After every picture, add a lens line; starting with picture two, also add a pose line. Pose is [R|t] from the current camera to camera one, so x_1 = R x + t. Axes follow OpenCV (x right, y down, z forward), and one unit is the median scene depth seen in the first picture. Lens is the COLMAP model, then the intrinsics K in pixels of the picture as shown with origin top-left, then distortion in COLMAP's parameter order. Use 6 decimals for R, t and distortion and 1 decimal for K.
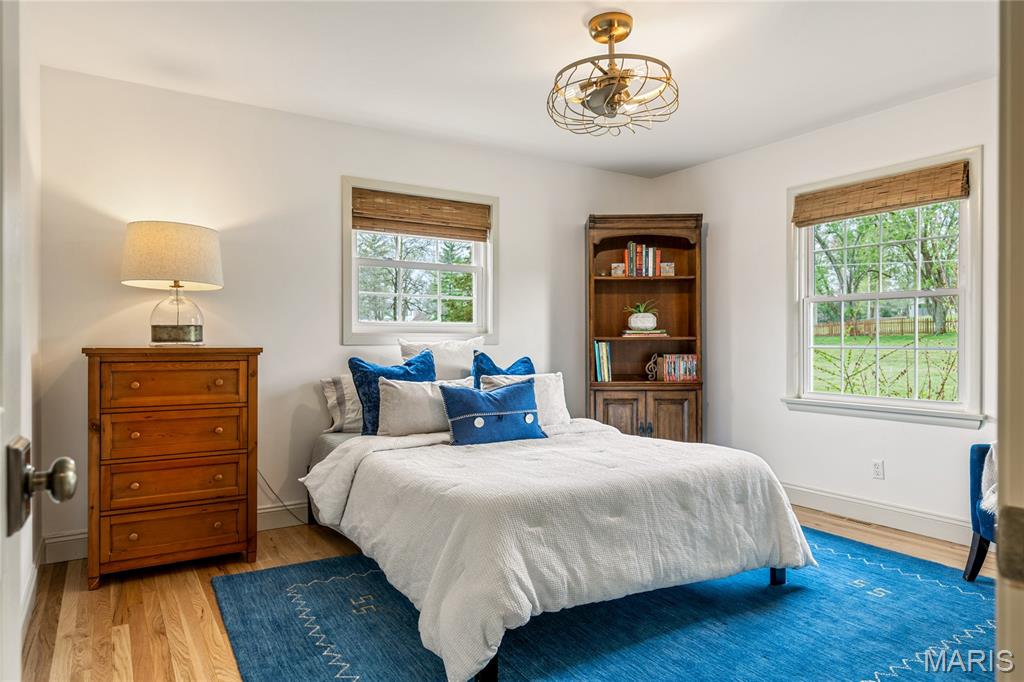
lens RADIAL K [[635.7, 0, 515.3], [0, 635.7, 335.4], [0, 0, 1]] dist [-0.000352, -0.000275]
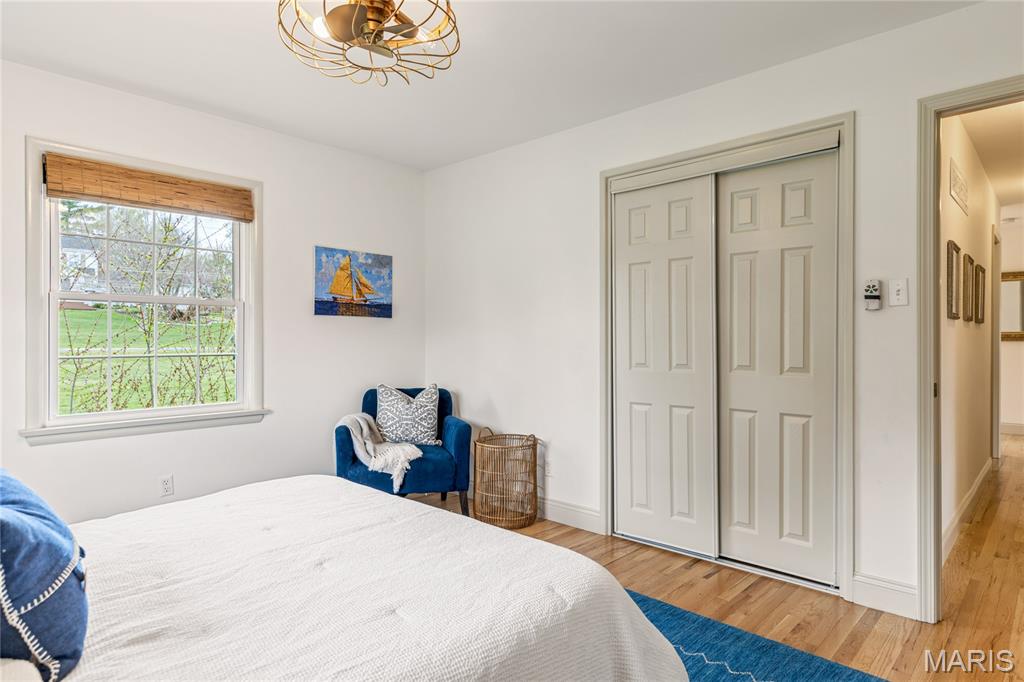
lens RADIAL K [[581.9, 0, 514.5], [0, 581.9, 338.1], [0, 0, 1]] dist [0.008639, 0.001186]
pose [[-0.243303, 0.003023, 0.969946, -0.374438], [-0.004180, 0.999983, -0.004165, -0.004449], [-0.969941, -0.005068, -0.243287, 0.687560]]
